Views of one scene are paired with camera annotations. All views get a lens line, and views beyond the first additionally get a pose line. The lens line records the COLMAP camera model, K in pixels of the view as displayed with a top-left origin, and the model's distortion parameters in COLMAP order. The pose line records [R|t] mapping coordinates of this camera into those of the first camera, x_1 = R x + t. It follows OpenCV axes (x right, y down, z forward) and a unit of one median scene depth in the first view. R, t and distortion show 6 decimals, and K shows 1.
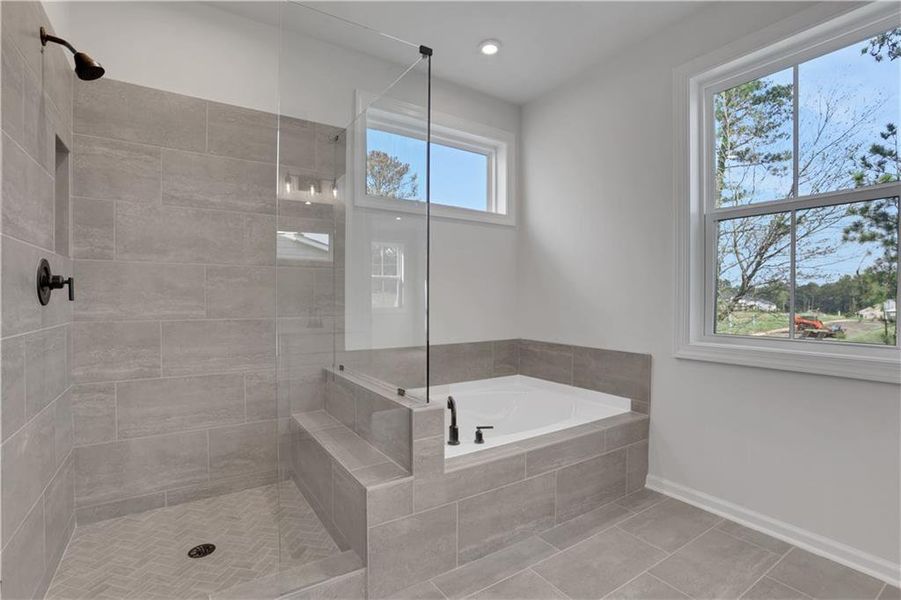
lens RADIAL K [[418.1, 0, 450.0], [0, 418.1, 298.0], [0, 0, 1]] dist [-0.074602, 0.032801]
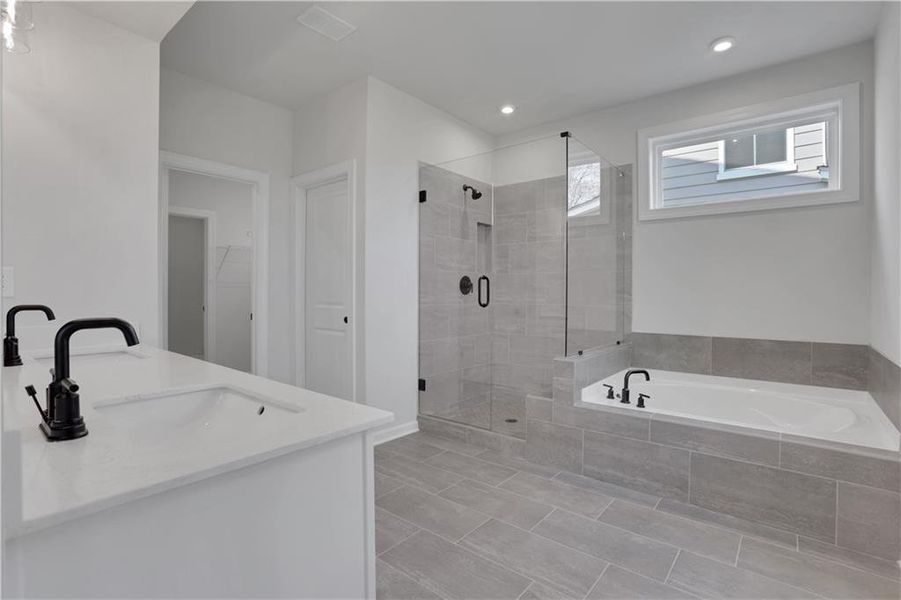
lens RADIAL K [[418.1, 0, 450.0], [0, 418.1, 298.0], [0, 0, 1]] dist [-0.074602, 0.032801]
pose [[0.300629, 0.001211, -0.953740, 1.131992], [-0.004209, 0.999991, -0.000057, 0.029315], [0.953732, 0.004032, 0.300632, 0.100368]]
